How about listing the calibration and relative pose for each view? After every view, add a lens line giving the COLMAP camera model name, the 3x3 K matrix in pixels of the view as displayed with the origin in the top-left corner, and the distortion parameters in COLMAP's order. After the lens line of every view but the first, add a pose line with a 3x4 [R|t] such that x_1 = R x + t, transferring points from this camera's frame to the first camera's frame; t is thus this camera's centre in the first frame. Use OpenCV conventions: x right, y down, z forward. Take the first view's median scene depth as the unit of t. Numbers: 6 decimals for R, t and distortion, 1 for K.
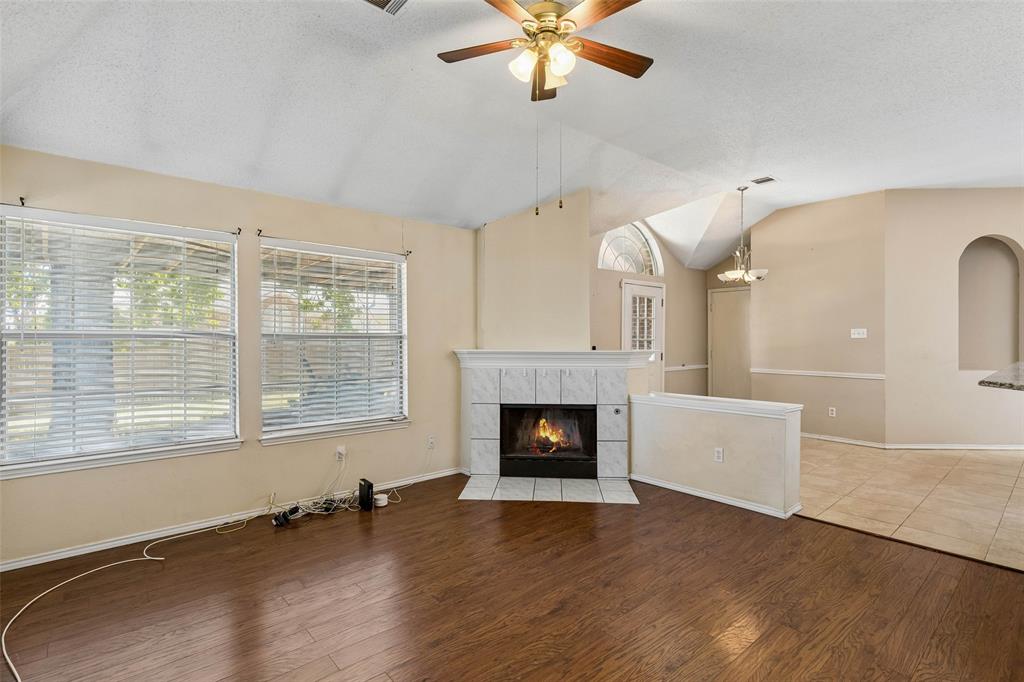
lens RADIAL K [[488.3, 0, 520.5], [0, 488.3, 336.3], [0, 0, 1]] dist [0.009622, -0.001298]
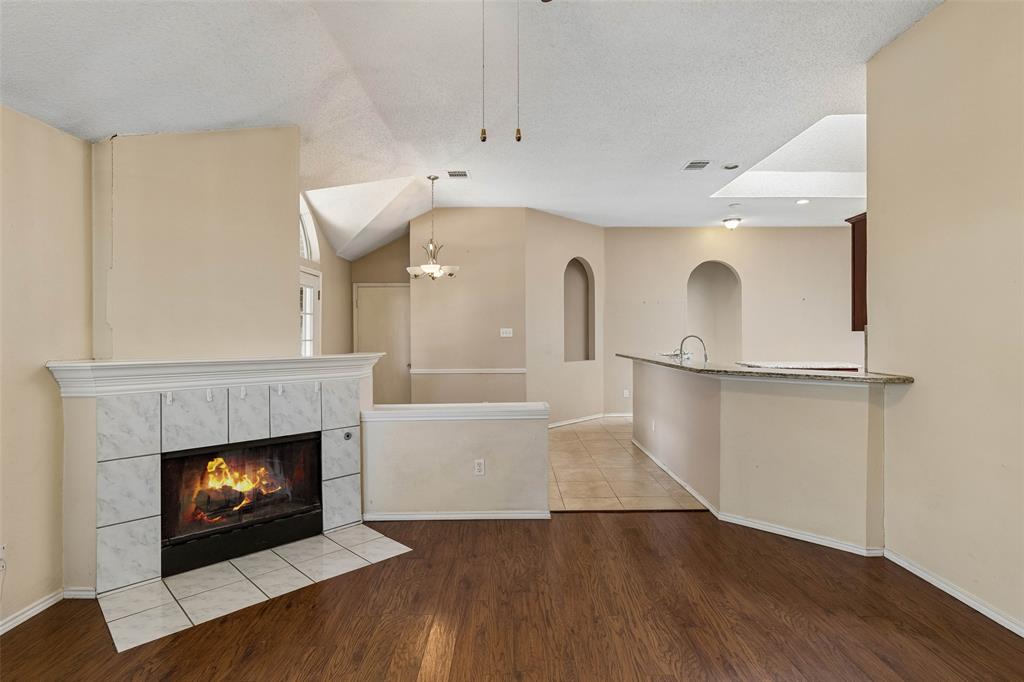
lens RADIAL K [[517.1, 0, 515.7], [0, 517.1, 337.3], [0, 0, 1]] dist [0.003337, 0.000849]
pose [[0.657222, -0.006188, 0.753672, -0.228155], [0.004180, 0.999981, 0.004566, -0.000640], [-0.753685, 0.000150, 0.657235, 0.278860]]
